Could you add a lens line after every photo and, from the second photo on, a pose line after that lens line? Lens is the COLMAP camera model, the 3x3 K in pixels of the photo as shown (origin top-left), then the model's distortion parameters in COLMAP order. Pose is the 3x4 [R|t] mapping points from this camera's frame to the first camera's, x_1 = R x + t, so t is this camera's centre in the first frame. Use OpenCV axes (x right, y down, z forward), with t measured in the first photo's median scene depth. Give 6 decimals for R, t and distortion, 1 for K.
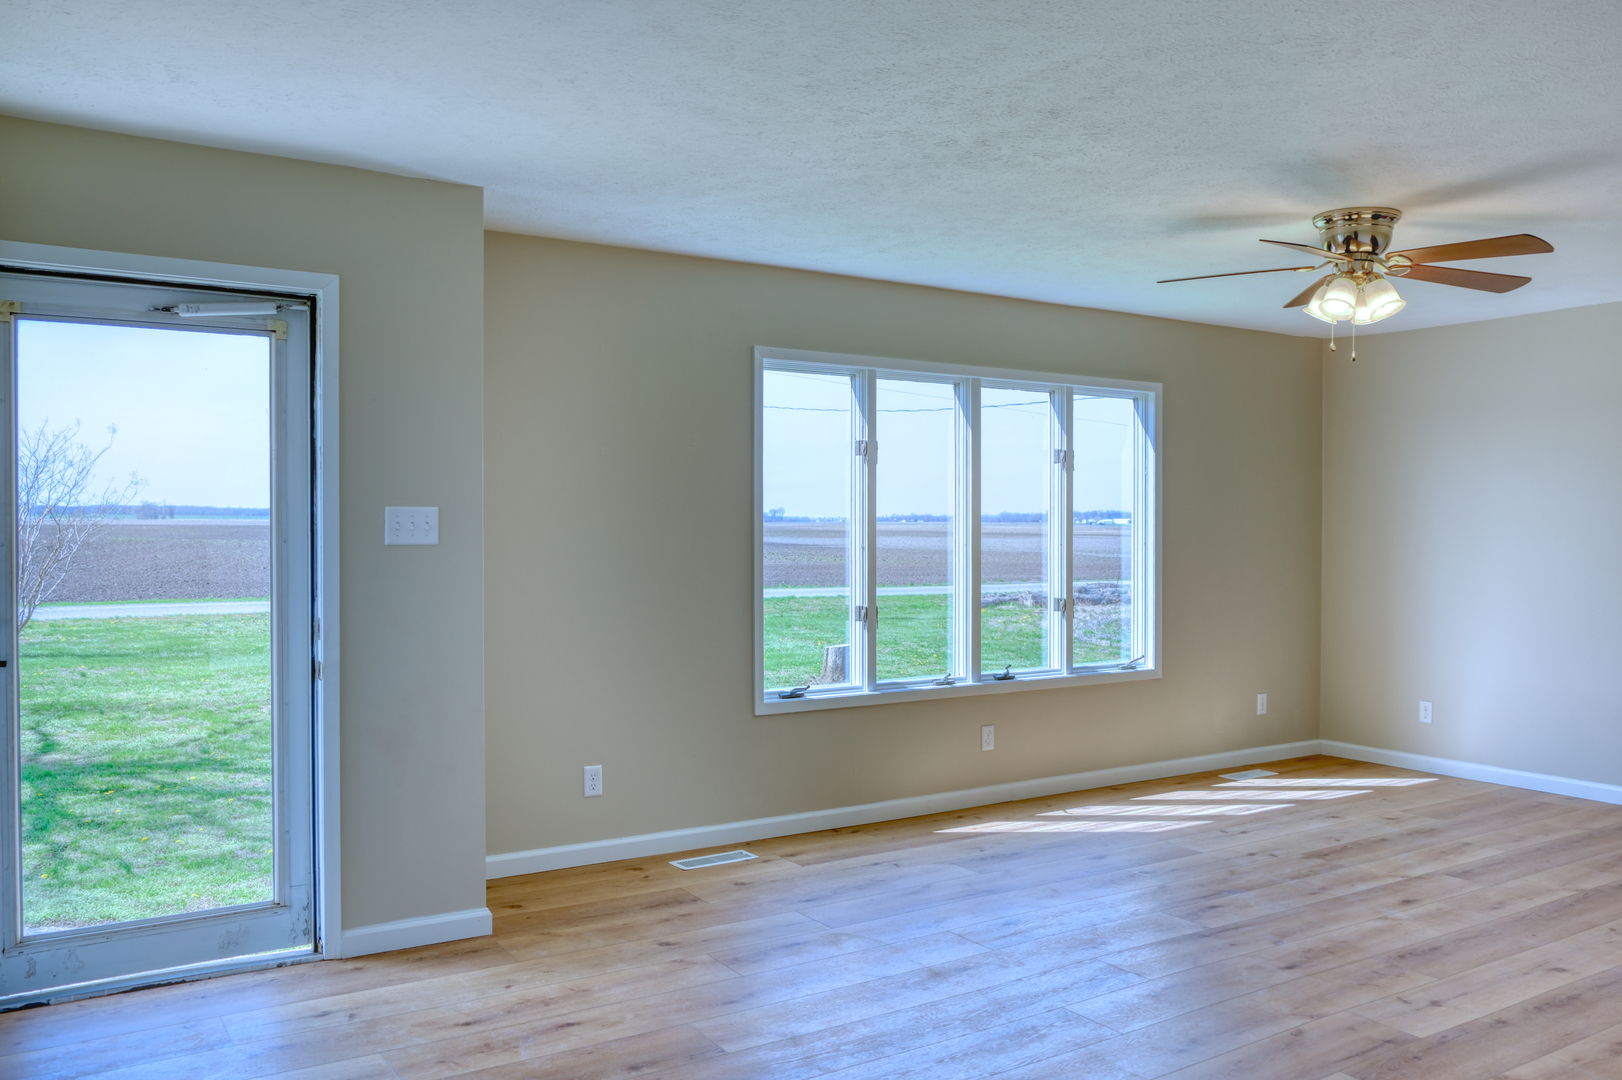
lens RADIAL K [[1263.0, 0, 817.8], [0, 1263.0, 545.4], [0, 0, 1]] dist [-0.053527, 0.046031]
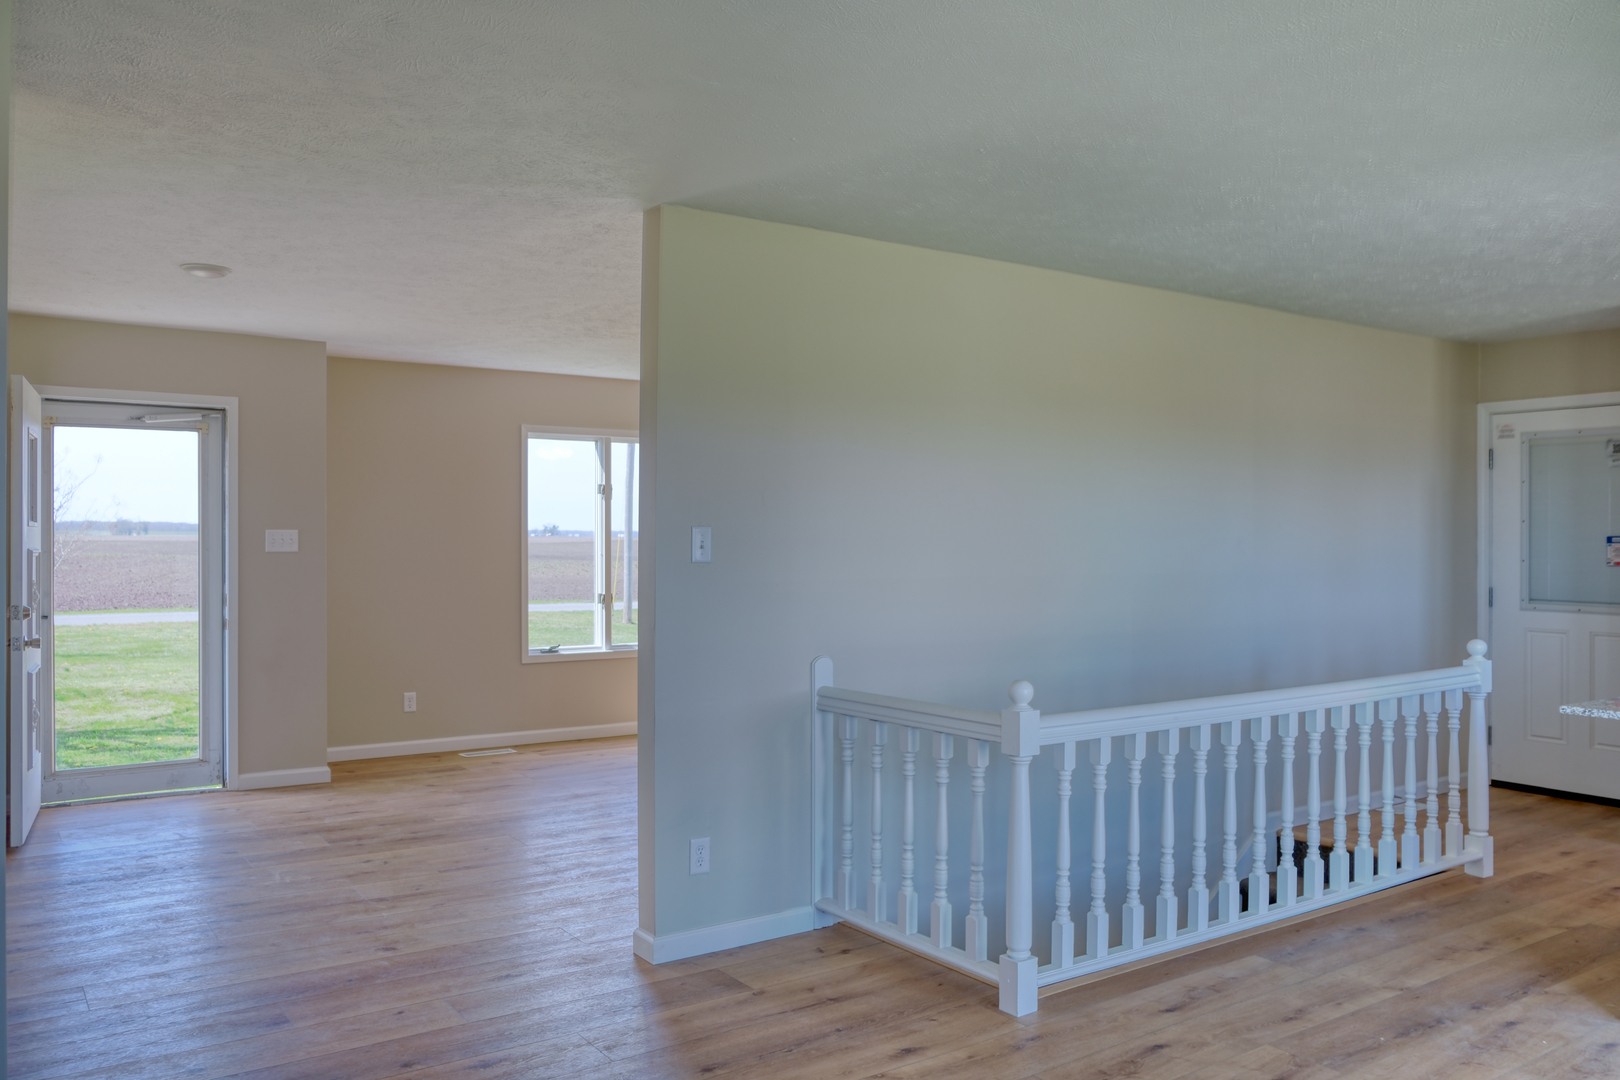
lens RADIAL K [[1261.5, 0, 825.3], [0, 1261.5, 541.3], [0, 0, 1]] dist [-0.053527, 0.046031]
pose [[0.999769, -0.002491, 0.021331, 0.283391], [0.002802, 0.999890, -0.014548, 0.008903], [-0.021293, 0.014604, 0.999667, -0.537241]]
